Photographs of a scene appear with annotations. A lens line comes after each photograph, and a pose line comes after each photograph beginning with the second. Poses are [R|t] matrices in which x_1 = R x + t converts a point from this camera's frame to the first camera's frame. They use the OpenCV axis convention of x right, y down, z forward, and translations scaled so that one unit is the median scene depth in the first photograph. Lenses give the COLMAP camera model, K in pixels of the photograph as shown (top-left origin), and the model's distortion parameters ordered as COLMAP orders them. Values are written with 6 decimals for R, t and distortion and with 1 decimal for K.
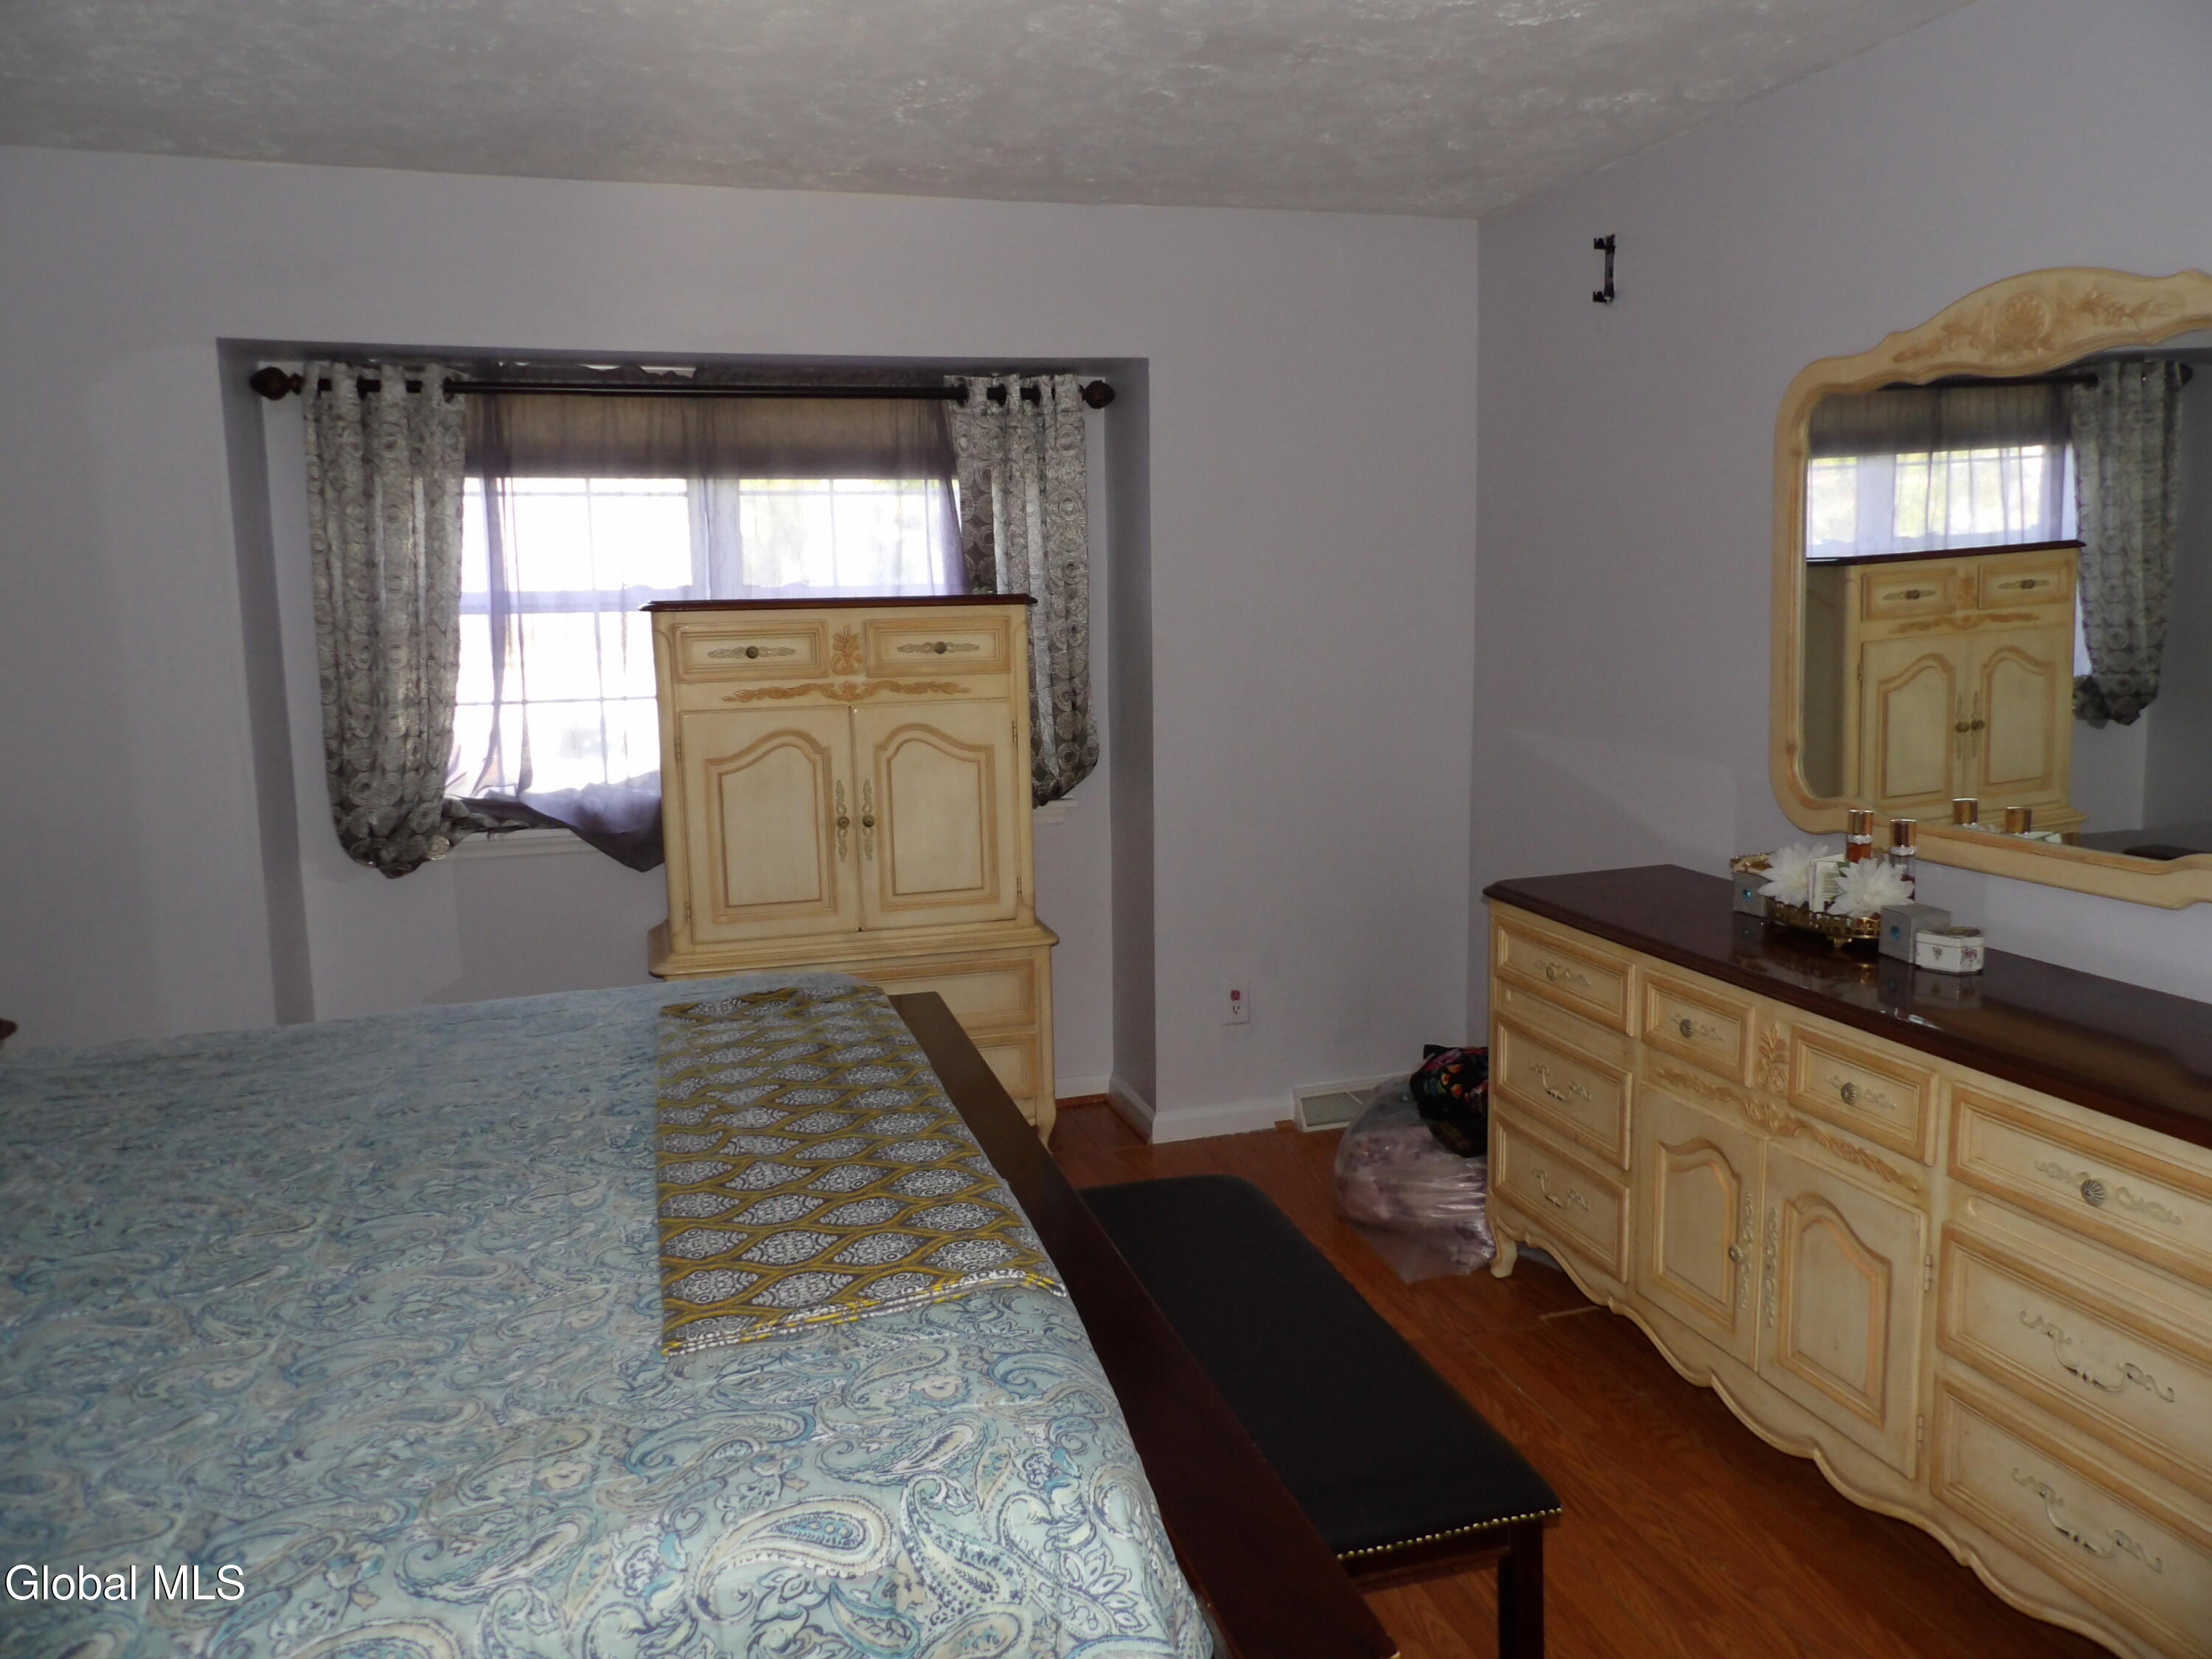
lens RADIAL K [[1590.4, 0, 1116.3], [0, 1590.4, 816.8], [0, 0, 1]] dist [-0.032266, 0.040646]
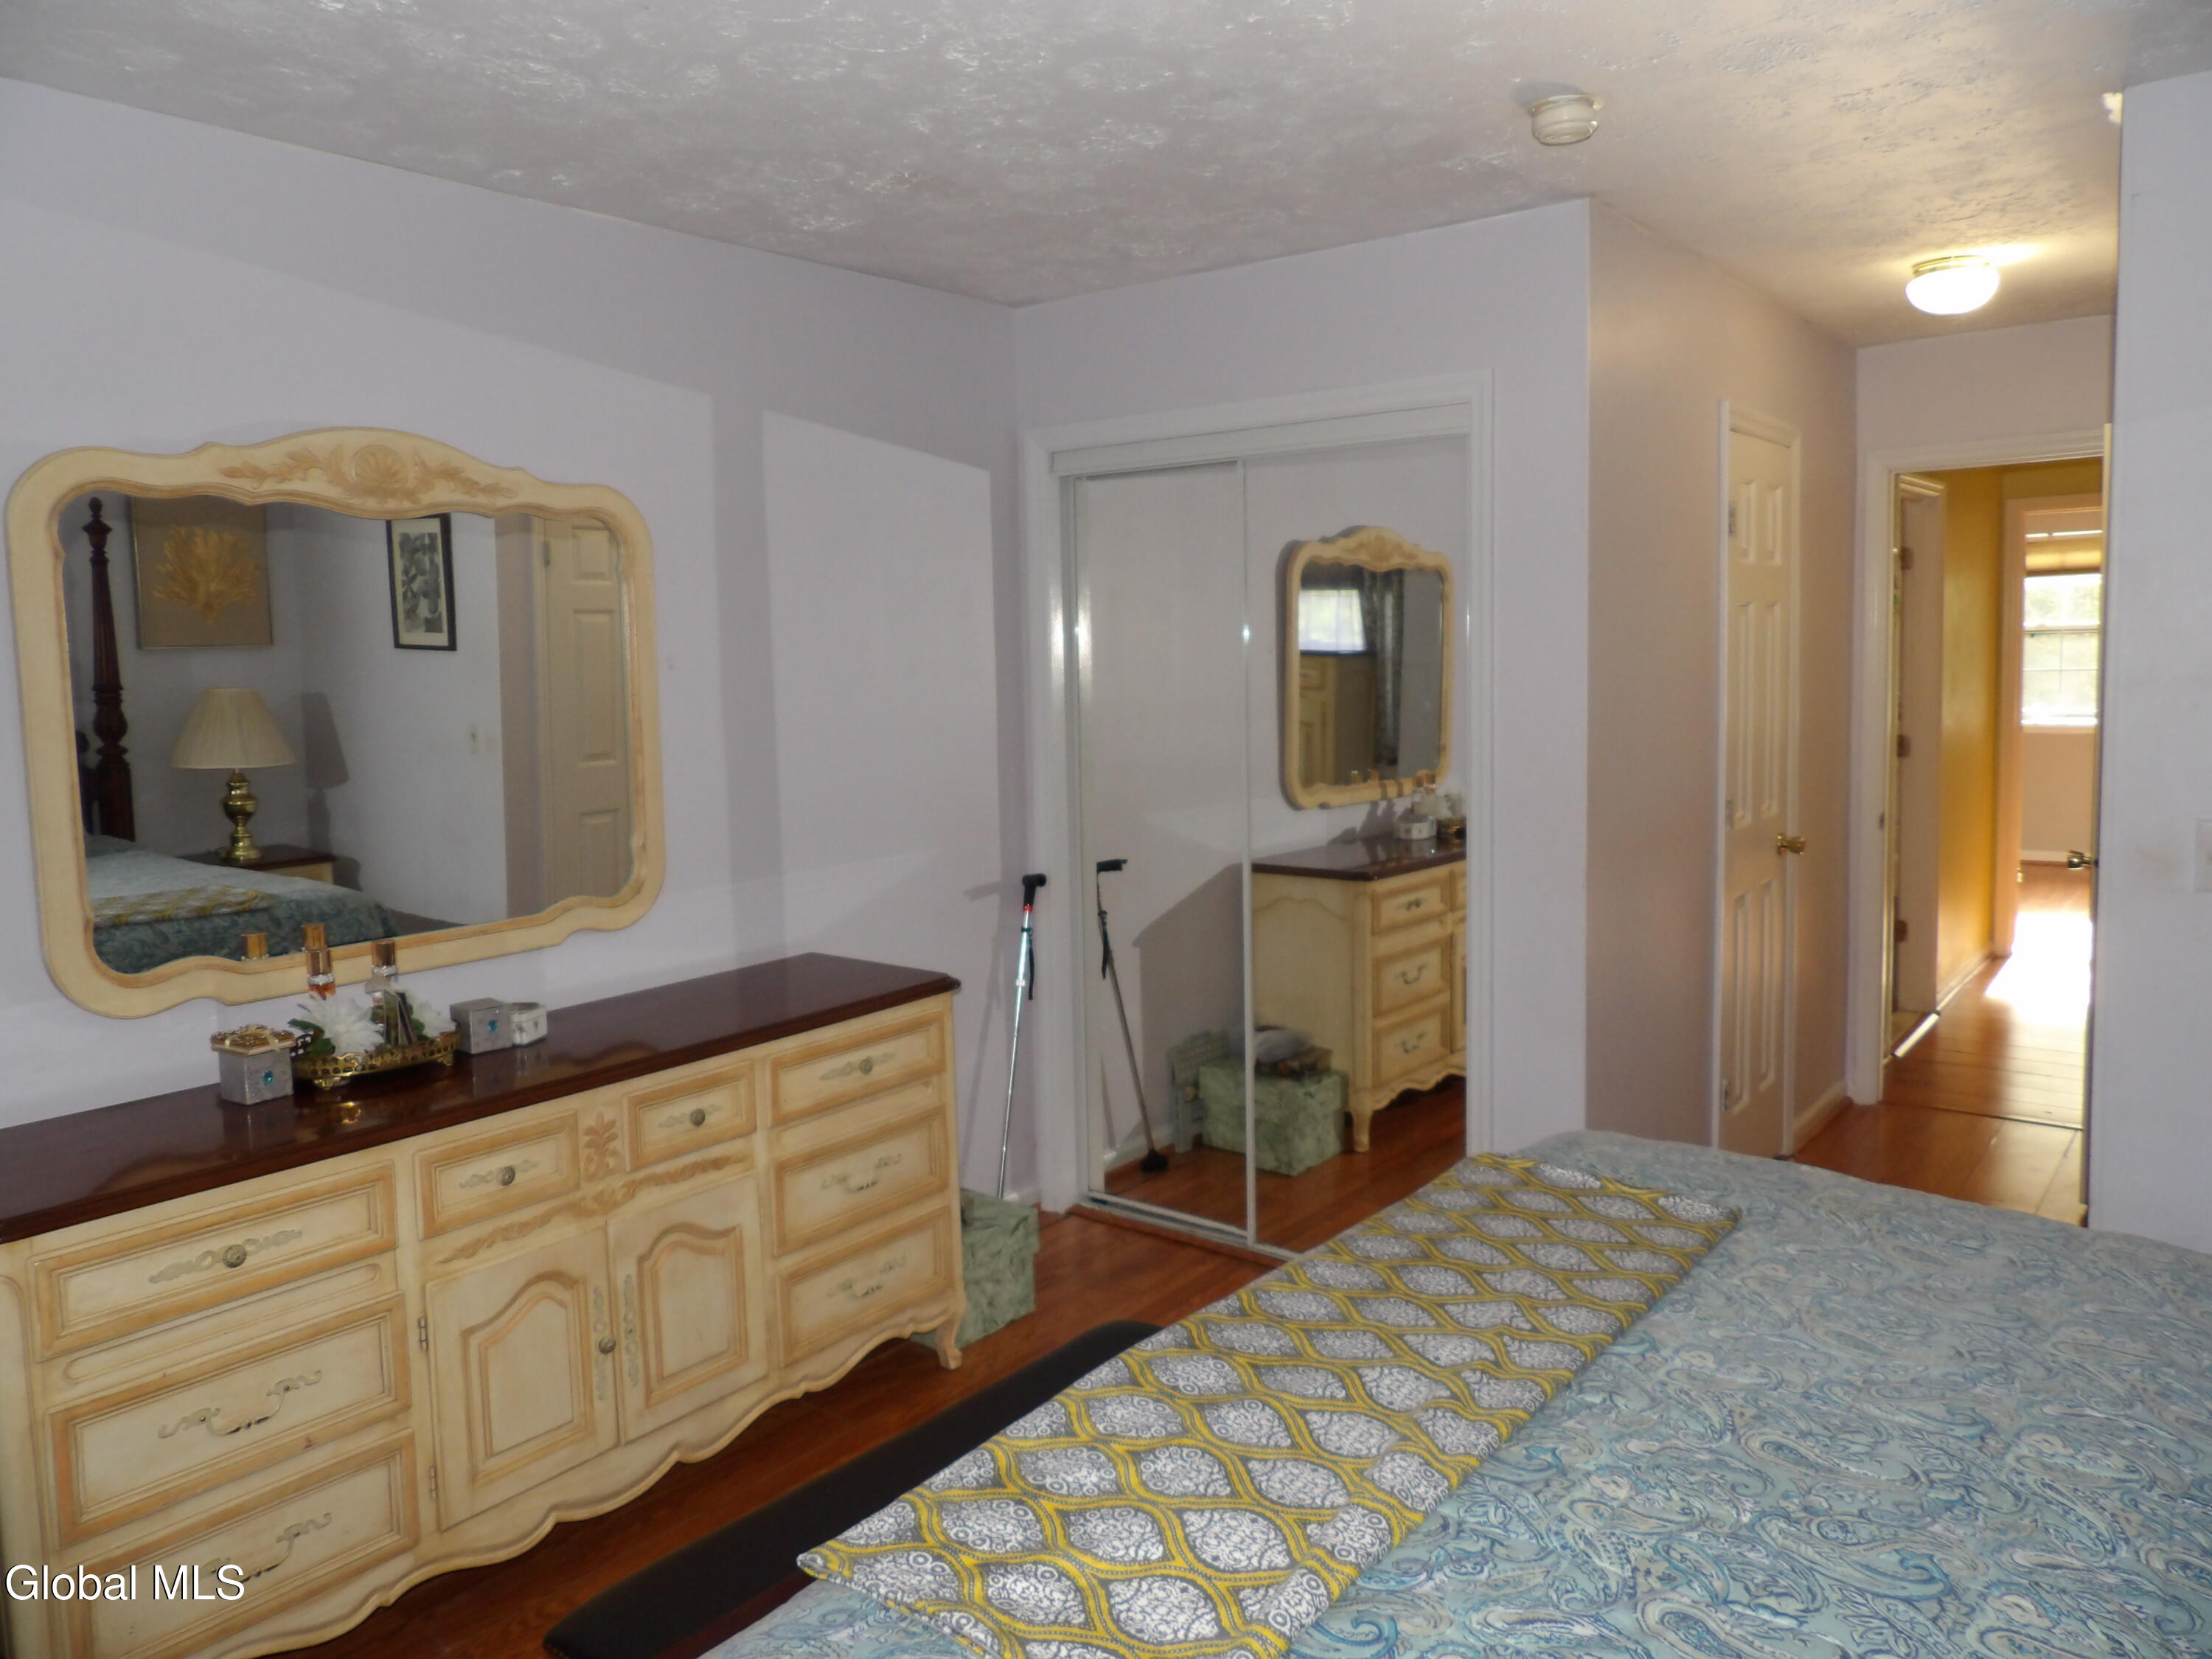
lens RADIAL K [[1590.4, 0, 1115.0], [0, 1590.4, 828.8], [0, 0, 1]] dist [-0.032266, 0.040646]
pose [[-0.592580, -0.042255, 0.804403, -0.726083], [0.153736, 0.974334, 0.164435, -0.199188], [-0.790705, 0.221107, -0.570875, 1.468599]]
